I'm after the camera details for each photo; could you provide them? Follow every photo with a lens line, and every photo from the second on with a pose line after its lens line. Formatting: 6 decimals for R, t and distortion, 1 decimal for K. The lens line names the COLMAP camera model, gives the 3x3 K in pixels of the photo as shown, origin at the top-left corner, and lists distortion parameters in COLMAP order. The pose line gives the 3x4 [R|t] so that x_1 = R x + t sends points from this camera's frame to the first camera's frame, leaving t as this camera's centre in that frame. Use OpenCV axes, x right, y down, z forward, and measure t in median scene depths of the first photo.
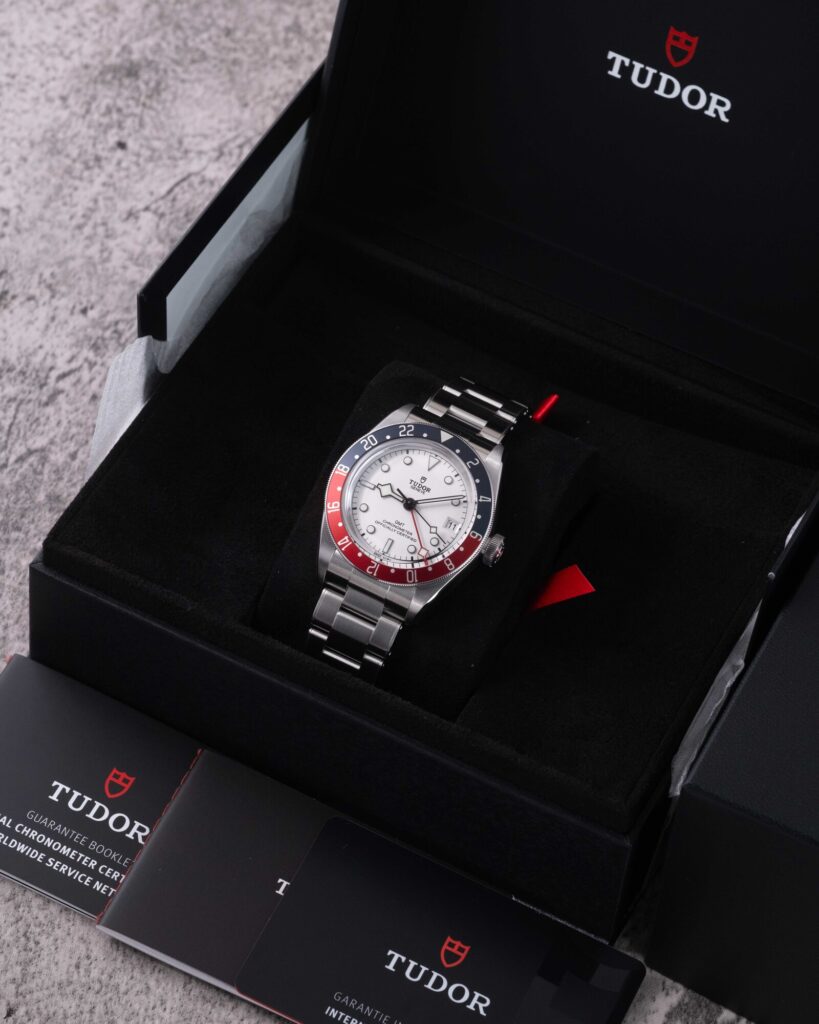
lens RADIAL K [[4084.6, 0, 410.1], [0, 4084.6, 519.2], [0, 0, 1]] dist [0.344033, 0.000000]
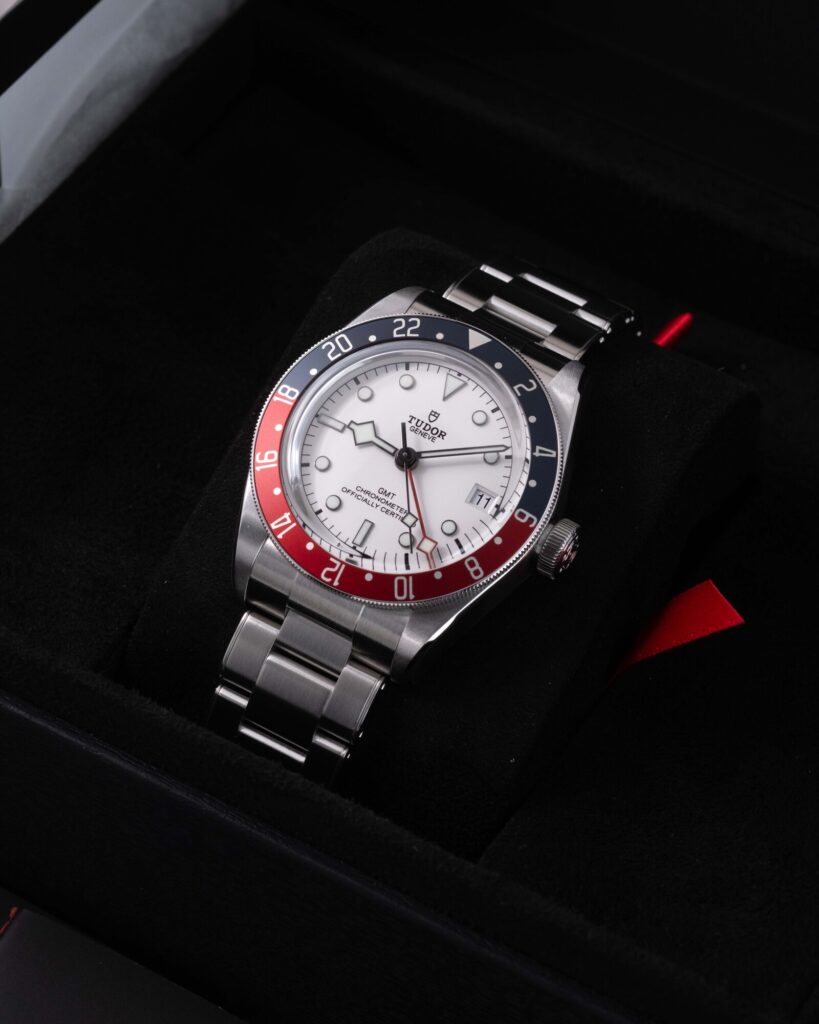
lens RADIAL K [[4084.6, 0, 410.4], [0, 4084.6, 506.0], [0, 0, 1]] dist [0.344033, 0.000000]
pose [[0.998547, 0.032601, -0.042916, 0.023896], [-0.036187, 0.995671, -0.085613, 0.048919], [0.039939, 0.087042, 0.995404, 0.459383]]
